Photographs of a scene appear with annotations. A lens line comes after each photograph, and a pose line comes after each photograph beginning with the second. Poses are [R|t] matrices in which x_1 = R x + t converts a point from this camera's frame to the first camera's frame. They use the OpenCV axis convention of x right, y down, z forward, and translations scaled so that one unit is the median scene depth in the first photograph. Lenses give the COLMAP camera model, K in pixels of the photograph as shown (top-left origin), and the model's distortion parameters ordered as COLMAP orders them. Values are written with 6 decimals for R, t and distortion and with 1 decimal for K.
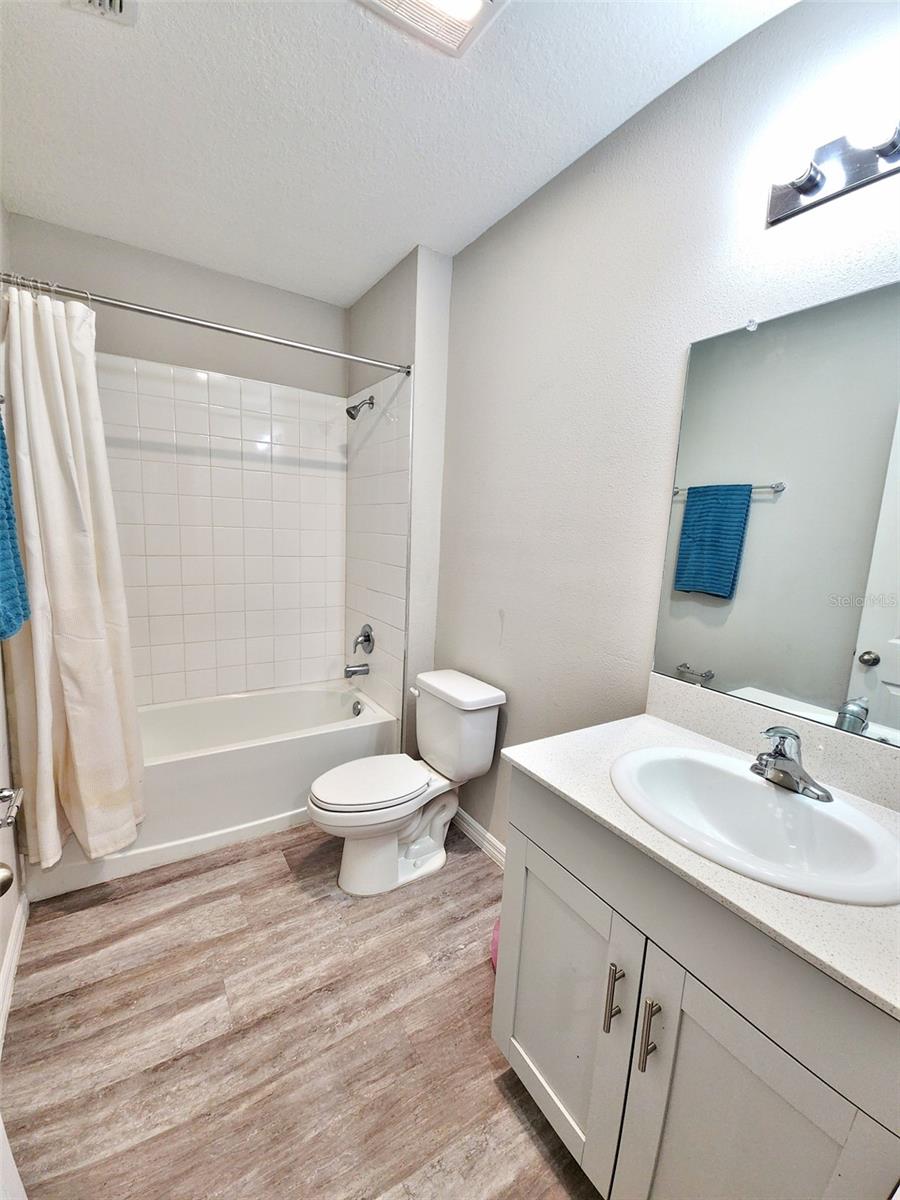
lens RADIAL K [[488.6, 0, 441.1], [0, 488.6, 600.9], [0, 0, 1]] dist [0.008879, -0.006098]
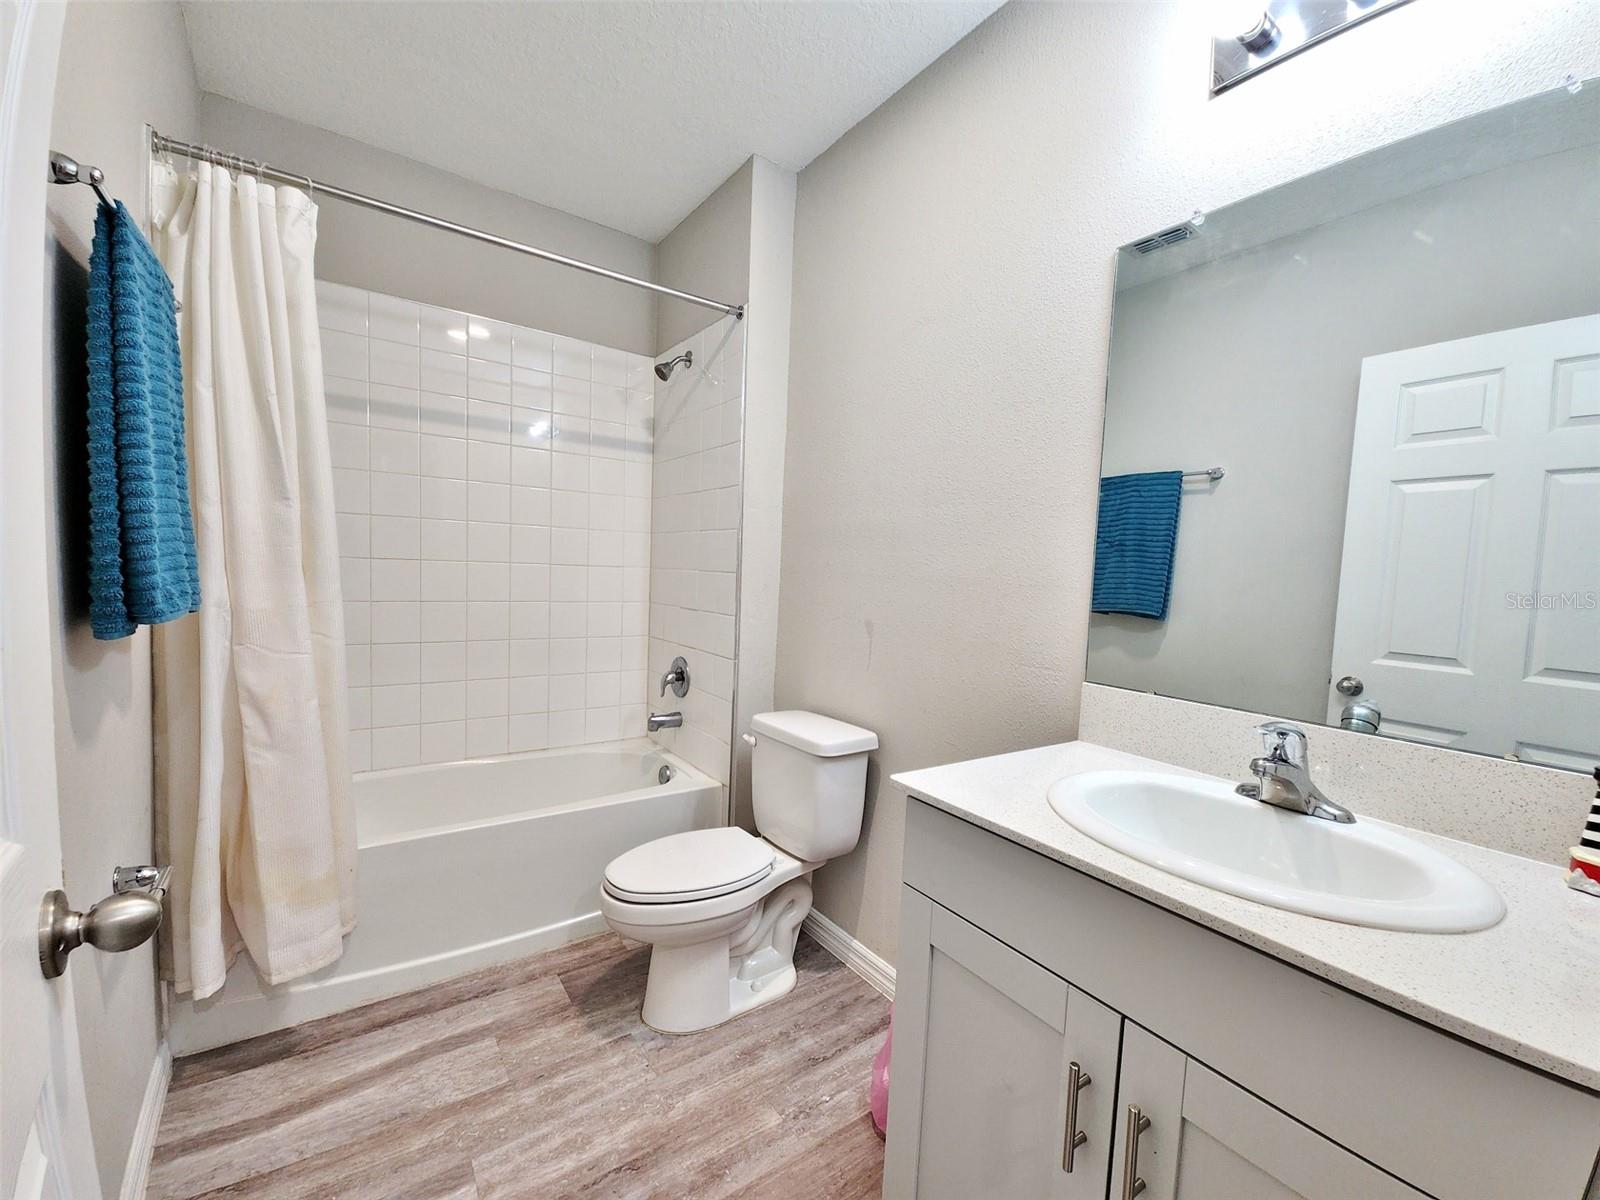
lens RADIAL K [[651.5, 0, 800.2], [0, 651.5, 610.3], [0, 0, 1]] dist [0.008879, -0.006098]
pose [[0.998599, -0.005214, 0.052660, -0.035210], [0.009471, 0.996676, -0.080920, 0.088056], [-0.052063, 0.081305, 0.995329, 0.031292]]
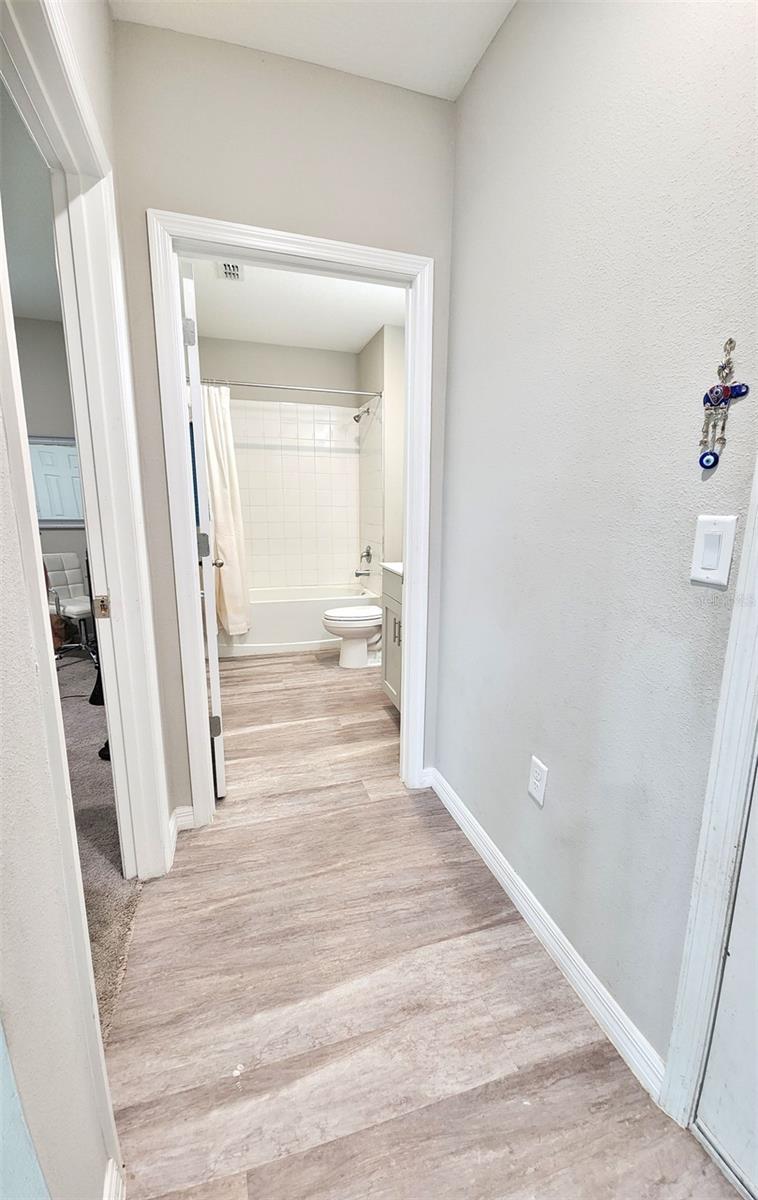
lens RADIAL K [[482.8, 0, 389.8], [0, 482.8, 596.8], [0, 0, 1]] dist [0.000305, 0.000011]
pose [[0.968339, 0.013318, -0.249285, 0.496876], [-0.004219, 0.999306, 0.036998, 0.241847], [0.249605, -0.034775, 0.967723, -0.867120]]
